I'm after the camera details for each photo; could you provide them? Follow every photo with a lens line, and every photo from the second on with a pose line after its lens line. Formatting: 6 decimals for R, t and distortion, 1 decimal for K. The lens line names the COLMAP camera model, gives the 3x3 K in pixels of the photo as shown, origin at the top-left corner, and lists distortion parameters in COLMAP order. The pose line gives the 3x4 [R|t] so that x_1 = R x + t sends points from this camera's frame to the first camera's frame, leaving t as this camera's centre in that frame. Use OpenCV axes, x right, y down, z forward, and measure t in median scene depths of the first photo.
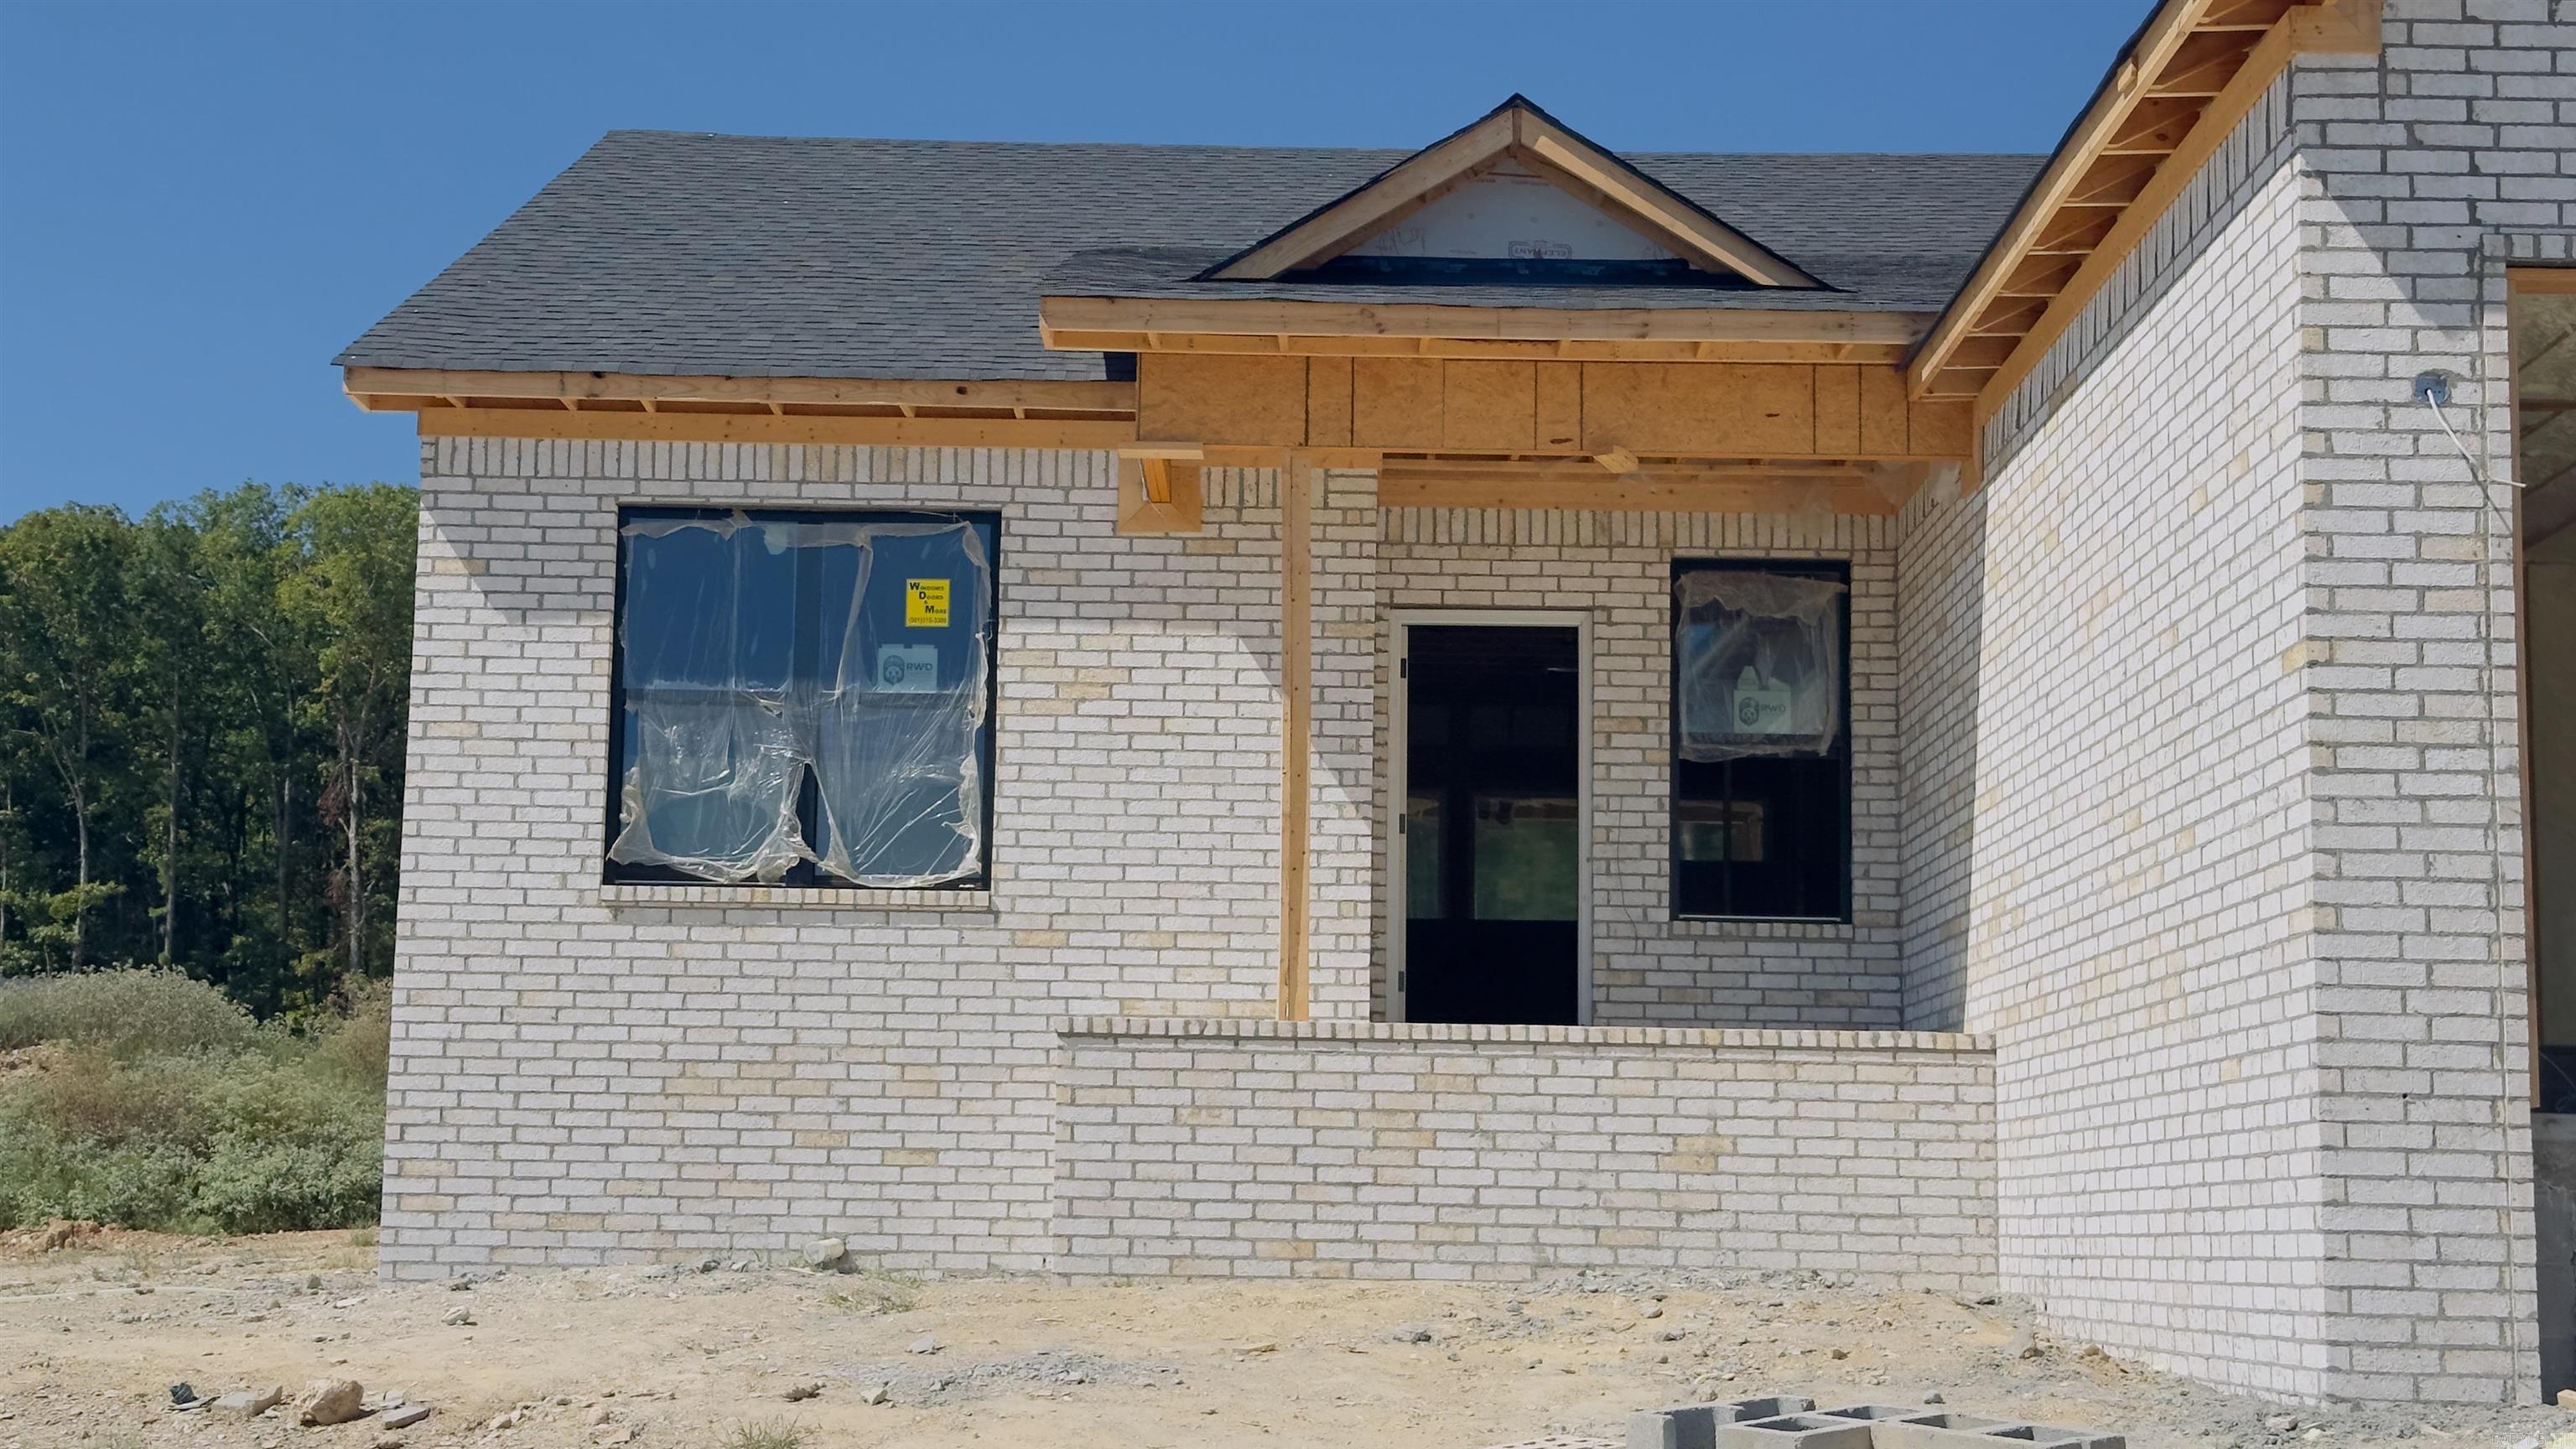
lens RADIAL K [[3566.5, 0, 1283.8], [0, 3566.5, 729.6], [0, 0, 1]] dist [0.128308, 0.000000]
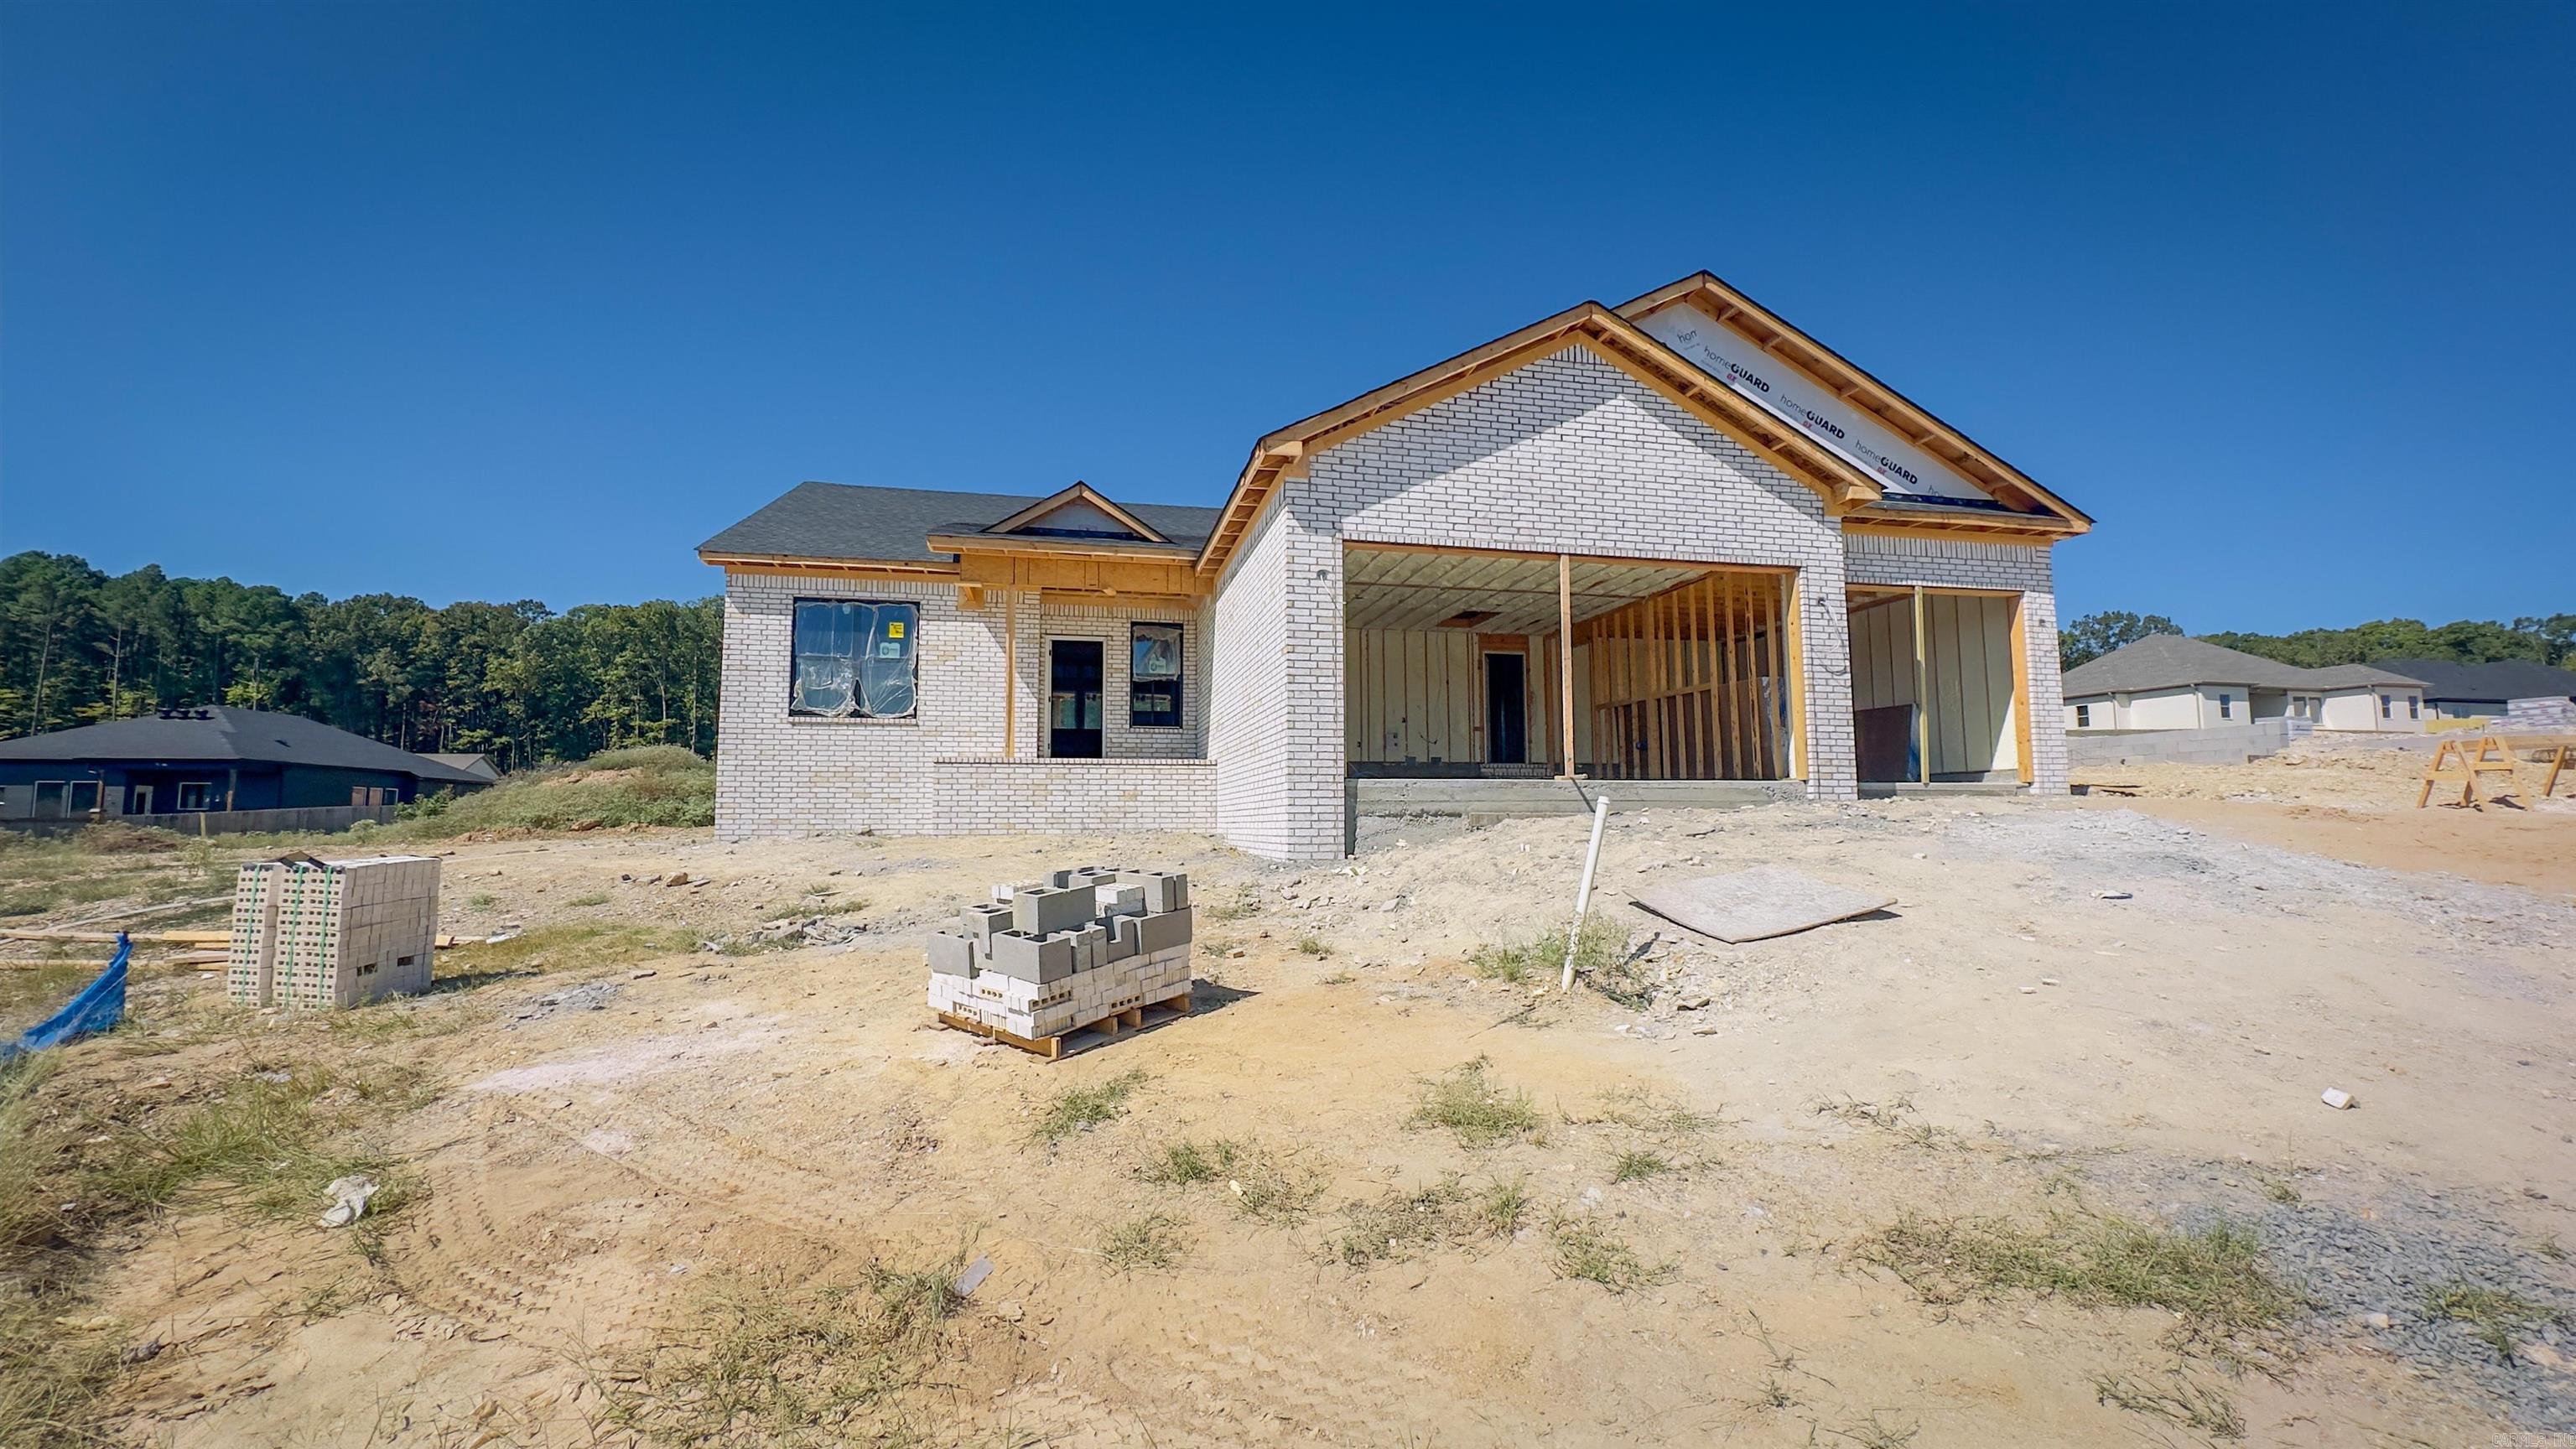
lens RADIAL K [[1017.7, 0, 1288.5], [0, 1017.7, 731.2], [0, 0, 1]] dist [-0.004169, -0.000290]
pose [[0.974956, -0.000902, 0.222397, 0.042267], [-0.010896, 0.998597, 0.051815, 0.004558], [-0.222131, -0.052941, 0.973578, 0.021106]]
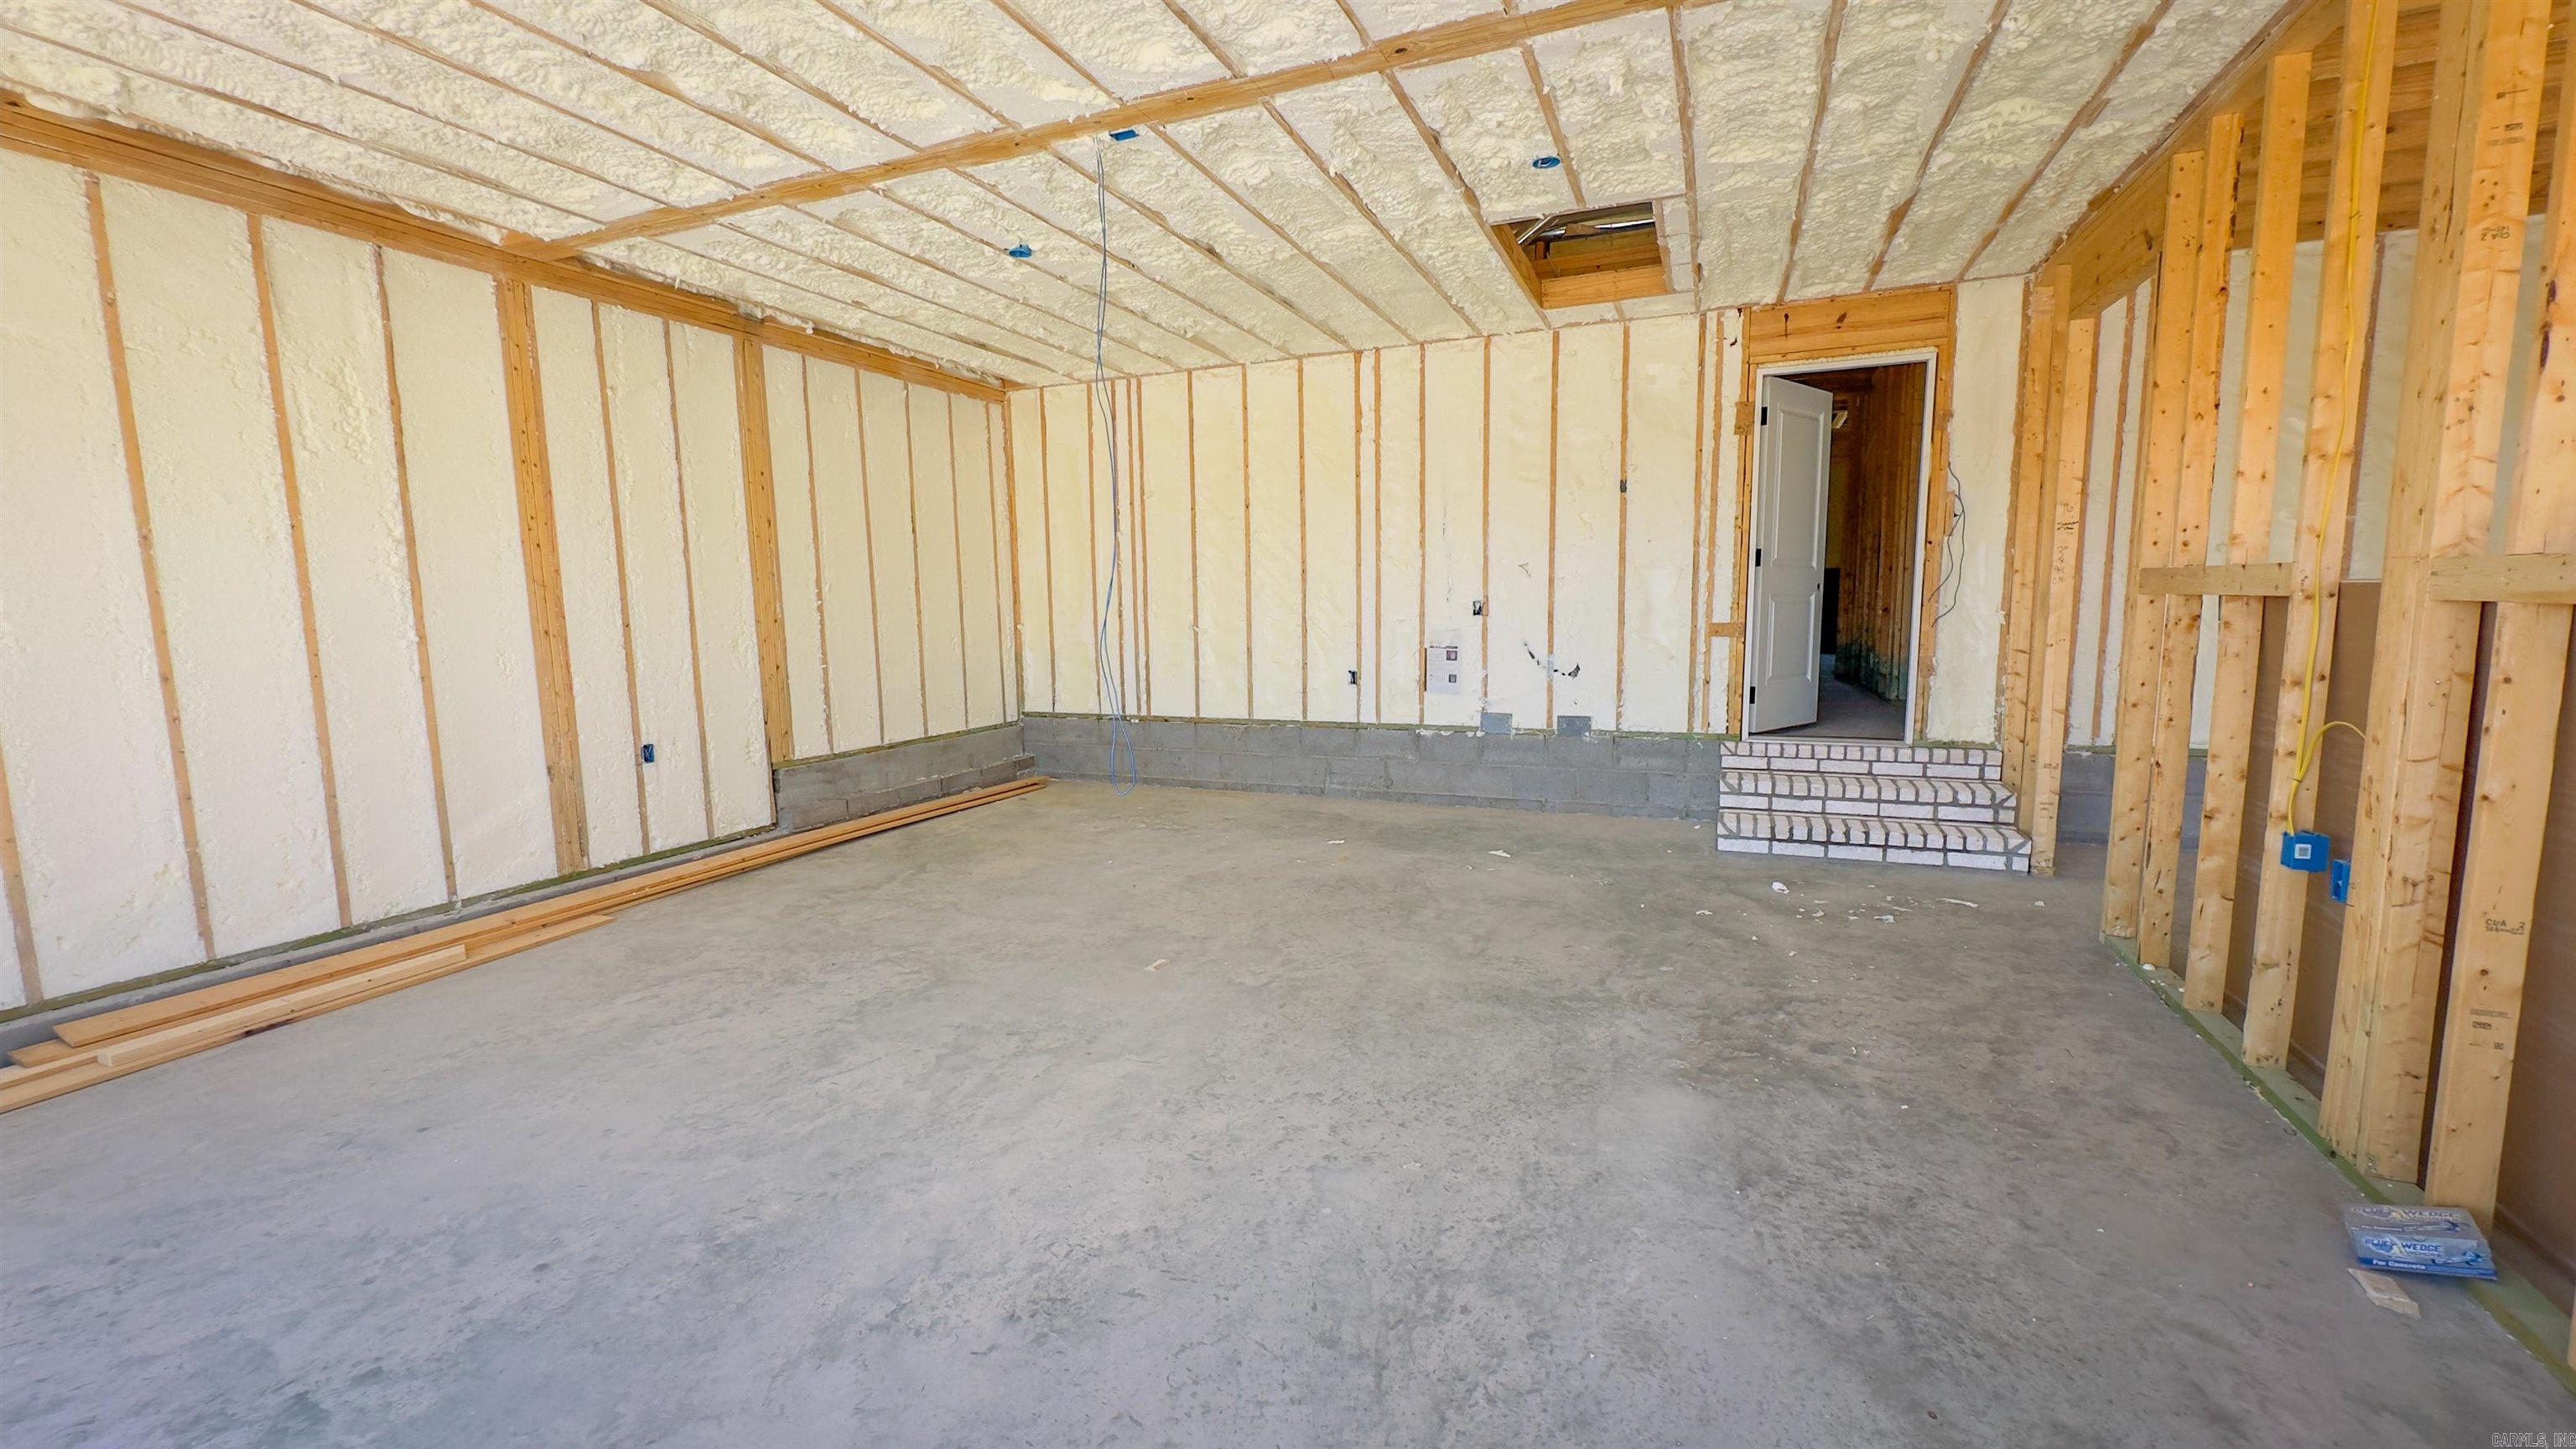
lens RADIAL K [[1017.7, 0, 1288.0], [0, 1017.7, 726.9], [0, 0, 1]] dist [-0.004169, -0.000290]
pose [[0.915628, 0.020735, -0.401492, 0.360475], [0.085943, 0.965488, 0.245860, -0.005111], [0.392734, -0.259622, 0.882245, 0.482967]]
